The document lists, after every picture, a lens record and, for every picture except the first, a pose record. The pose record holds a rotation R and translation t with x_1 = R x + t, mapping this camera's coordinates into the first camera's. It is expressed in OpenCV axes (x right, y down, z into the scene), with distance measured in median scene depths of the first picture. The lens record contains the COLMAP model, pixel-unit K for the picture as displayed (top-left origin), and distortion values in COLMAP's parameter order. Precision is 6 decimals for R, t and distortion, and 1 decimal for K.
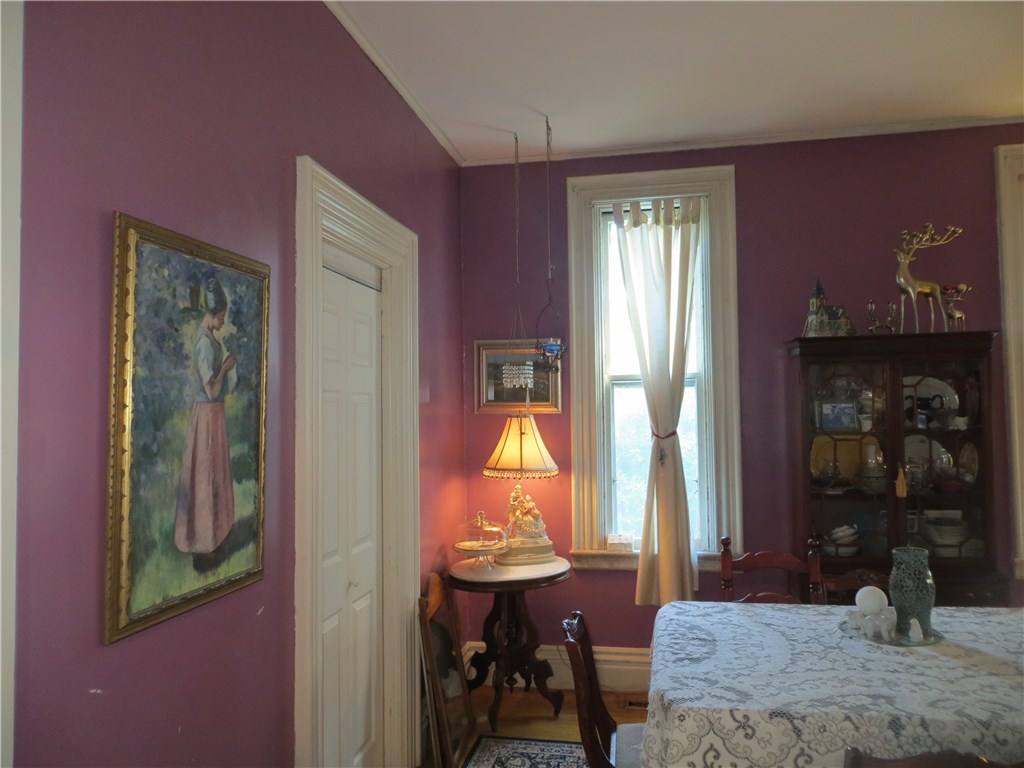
lens RADIAL K [[766.3, 0, 511.0], [0, 766.3, 380.5], [0, 0, 1]] dist [-0.016224, 0.005869]
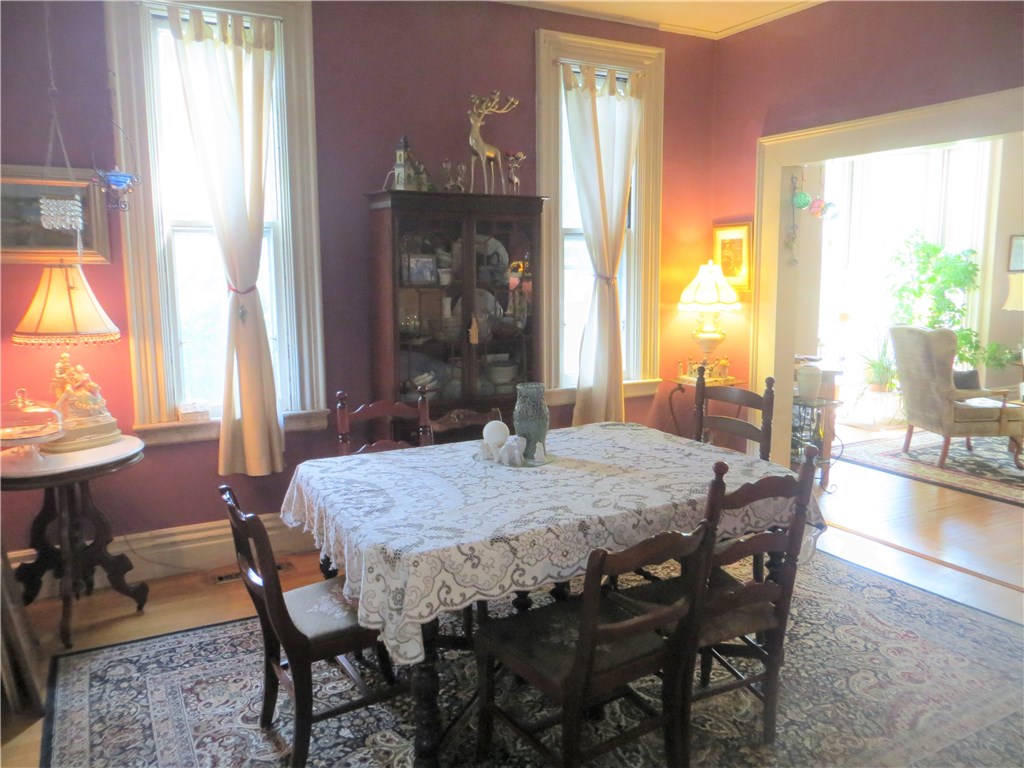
lens RADIAL K [[766.3, 0, 511.4], [0, 766.3, 383.5], [0, 0, 1]] dist [-0.016224, 0.005869]
pose [[0.767490, -0.080298, 0.636012, -0.155735], [-0.033959, 0.985639, 0.165418, 0.022071], [-0.640161, -0.148555, 0.753741, 0.108425]]
